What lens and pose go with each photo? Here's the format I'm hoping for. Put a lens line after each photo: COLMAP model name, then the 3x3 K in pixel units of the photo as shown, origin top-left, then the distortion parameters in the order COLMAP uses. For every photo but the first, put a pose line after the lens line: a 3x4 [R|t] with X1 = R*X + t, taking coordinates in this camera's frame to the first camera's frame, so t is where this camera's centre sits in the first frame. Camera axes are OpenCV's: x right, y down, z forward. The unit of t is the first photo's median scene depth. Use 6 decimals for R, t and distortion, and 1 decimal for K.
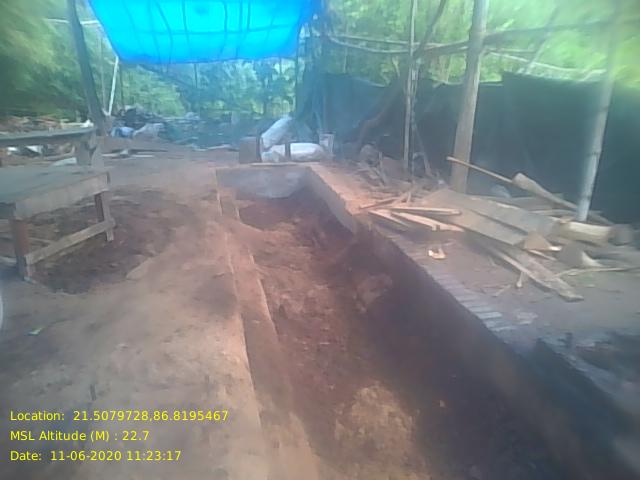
lens RADIAL K [[570.1, 0, 320.0], [0, 570.1, 240.0], [0, 0, 1]] dist [-0.033552, -0.003258]
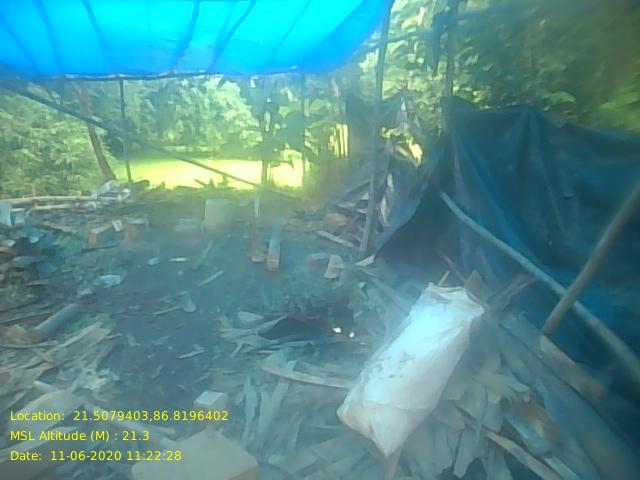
lens RADIAL K [[570.1, 0, 320.0], [0, 570.1, 240.0], [0, 0, 1]] dist [-0.033552, -0.003258]
pose [[0.996156, -0.004691, 0.087471, -0.081730], [0.007505, 0.999464, -0.031873, -0.136681], [-0.087275, 0.032407, 0.995657, 0.436684]]
